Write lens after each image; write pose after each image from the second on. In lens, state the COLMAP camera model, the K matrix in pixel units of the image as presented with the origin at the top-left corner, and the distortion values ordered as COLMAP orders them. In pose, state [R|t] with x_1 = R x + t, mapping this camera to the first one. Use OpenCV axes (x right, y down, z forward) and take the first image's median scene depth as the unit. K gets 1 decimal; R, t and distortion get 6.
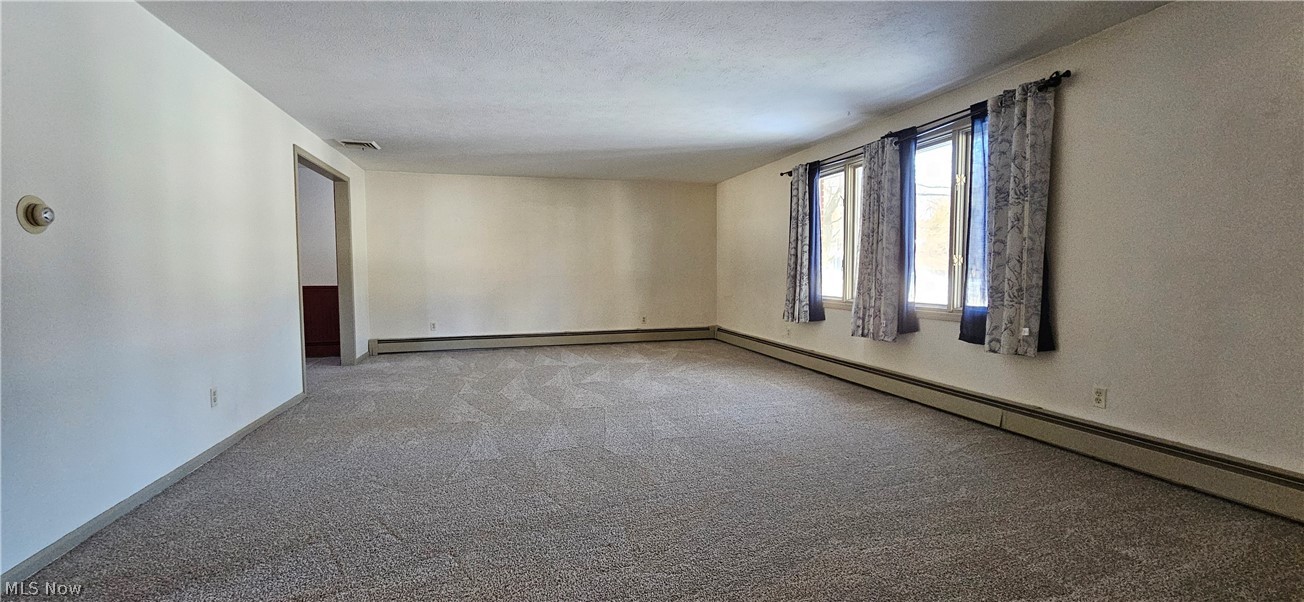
lens RADIAL K [[537.6, 0, 650.5], [0, 537.6, 303.4], [0, 0, 1]] dist [0.002149, 0.000021]
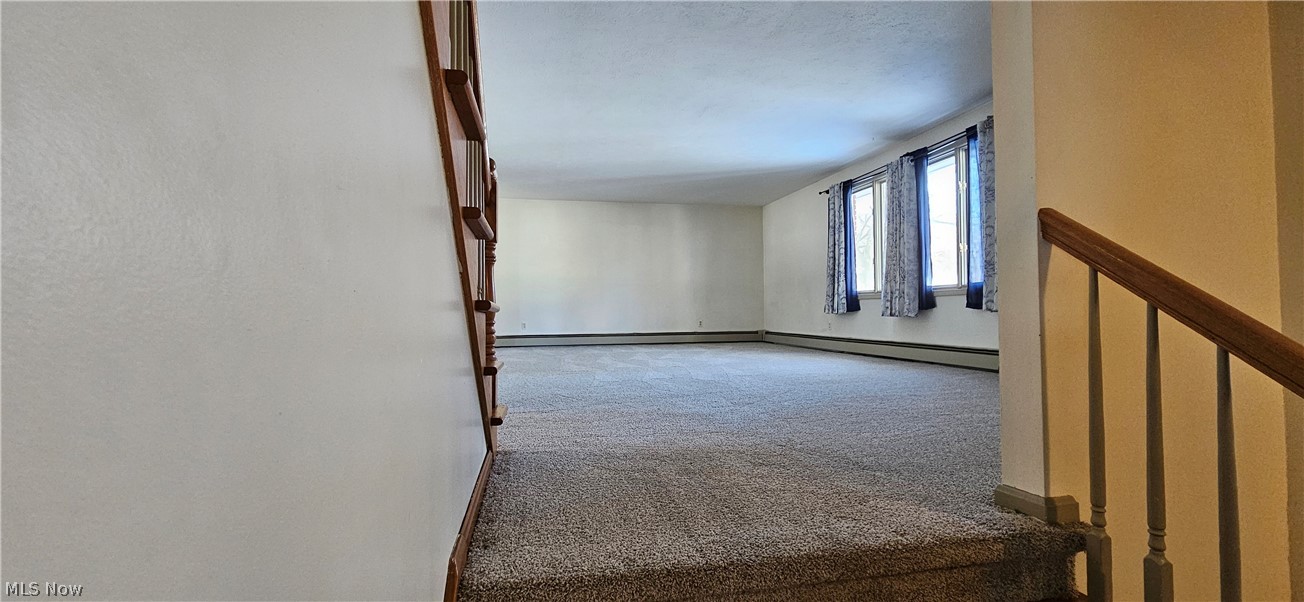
lens RADIAL K [[537.6, 0, 652.7], [0, 537.6, 300.8], [0, 0, 1]] dist [0.002149, 0.000021]
pose [[0.997976, -0.004131, -0.063451, -0.070531], [-0.000848, 0.996934, -0.078248, 0.124051], [0.063580, 0.078143, 0.994913, -0.259528]]
